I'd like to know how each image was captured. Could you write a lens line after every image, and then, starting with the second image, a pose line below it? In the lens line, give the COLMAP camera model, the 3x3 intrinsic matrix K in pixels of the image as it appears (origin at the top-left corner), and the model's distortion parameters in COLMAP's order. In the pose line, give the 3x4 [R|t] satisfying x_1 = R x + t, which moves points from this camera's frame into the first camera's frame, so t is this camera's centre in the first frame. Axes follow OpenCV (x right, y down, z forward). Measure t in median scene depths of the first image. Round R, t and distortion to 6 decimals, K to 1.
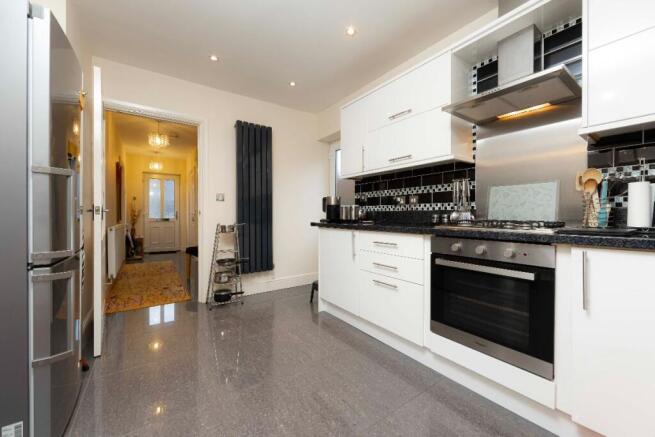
lens RADIAL K [[257.1, 0, 331.7], [0, 257.1, 217.2], [0, 0, 1]] dist [-0.003135, -0.000100]
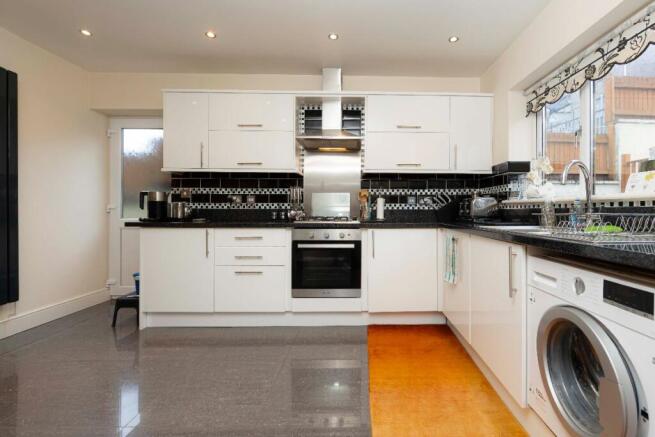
lens RADIAL K [[285.2, 0, 362.8], [0, 285.2, 210.8], [0, 0, 1]] dist [-0.008682, 0.000108]
pose [[0.564536, 0.000619, 0.825408, -0.478785], [0.004931, 0.999979, -0.004123, -0.009646], [-0.825394, 0.006398, 0.564521, -0.130260]]
